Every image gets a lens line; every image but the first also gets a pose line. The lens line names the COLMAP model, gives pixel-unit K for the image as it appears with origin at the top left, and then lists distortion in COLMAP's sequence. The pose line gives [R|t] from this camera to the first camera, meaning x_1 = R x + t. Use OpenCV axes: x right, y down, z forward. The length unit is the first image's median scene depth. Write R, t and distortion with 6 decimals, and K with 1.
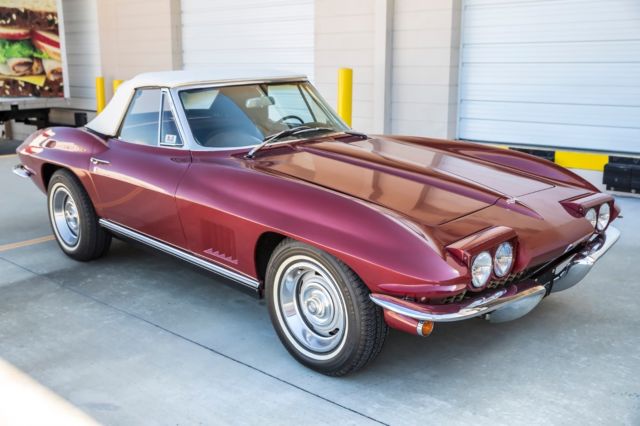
lens RADIAL K [[627.1, 0, 320.5], [0, 627.1, 249.0], [0, 0, 1]] dist [-0.021659, -0.000663]
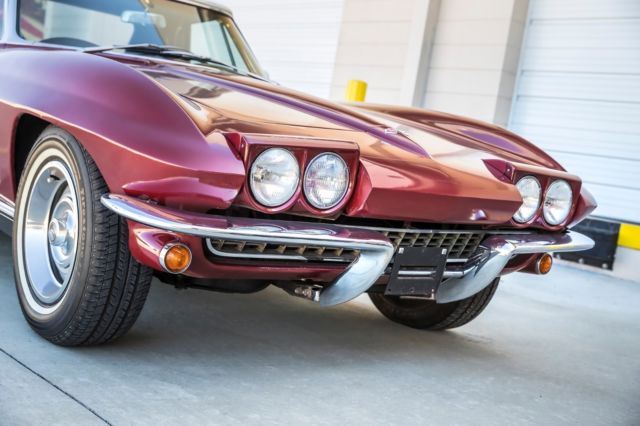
lens RADIAL K [[843.8, 0, 310.8], [0, 843.8, 264.9], [0, 0, 1]] dist [-0.008552, -0.001636]
pose [[0.980512, 0.171795, -0.095304, 0.332136], [-0.183999, 0.973046, -0.139018, 0.194143], [0.068852, 0.153845, 0.985693, 0.162465]]
